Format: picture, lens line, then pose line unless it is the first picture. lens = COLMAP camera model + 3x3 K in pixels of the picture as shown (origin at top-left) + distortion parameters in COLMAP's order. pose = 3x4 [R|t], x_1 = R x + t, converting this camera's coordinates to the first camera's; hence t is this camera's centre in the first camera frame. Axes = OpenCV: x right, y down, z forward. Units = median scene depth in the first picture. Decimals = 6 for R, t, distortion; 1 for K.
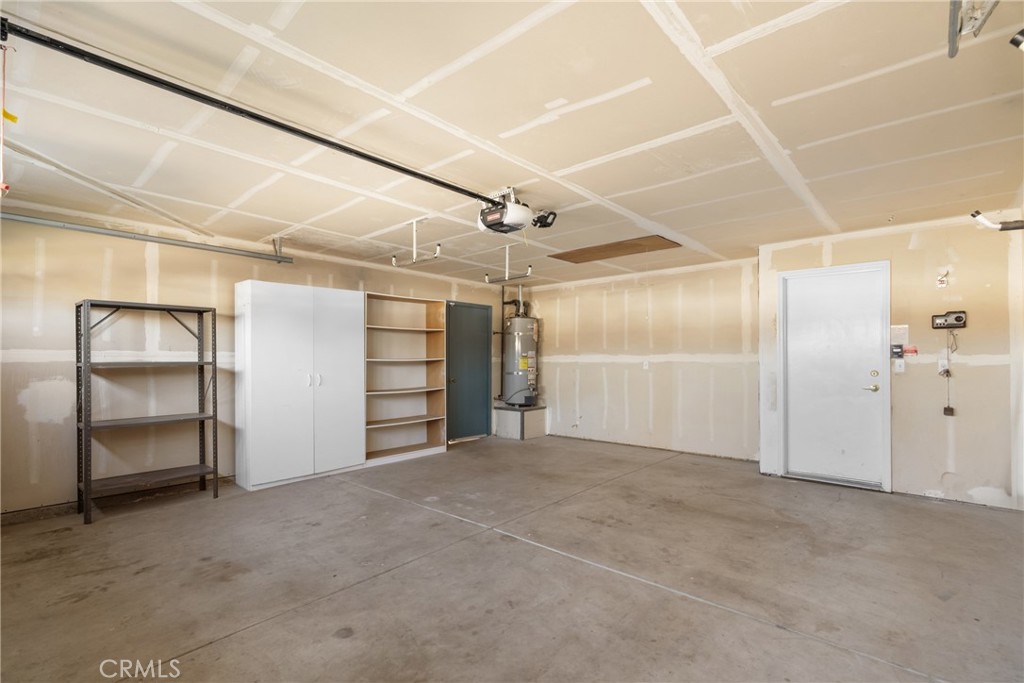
lens RADIAL K [[463.9, 0, 514.2], [0, 463.9, 348.2], [0, 0, 1]] dist [-0.009104, 0.000591]
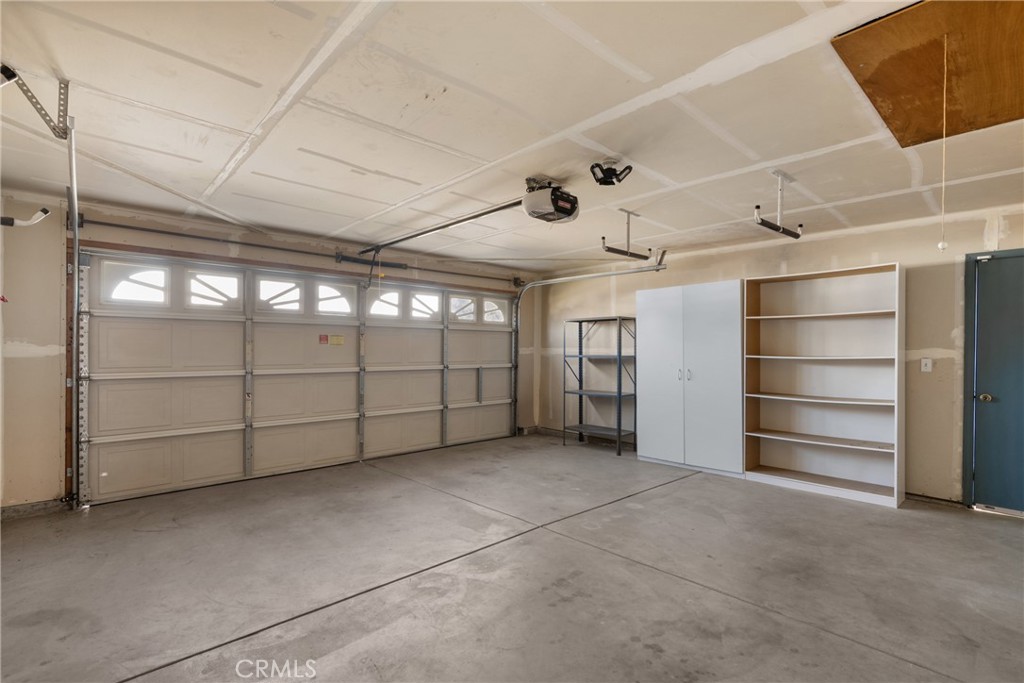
lens RADIAL K [[463.9, 0, 513.7], [0, 463.9, 348.6], [0, 0, 1]] dist [-0.009104, 0.000591]
pose [[-0.076036, -0.002197, -0.997103, 0.787121], [0.014628, 0.999887, -0.003318, 0.010130], [0.996998, -0.014838, -0.075995, 0.855906]]
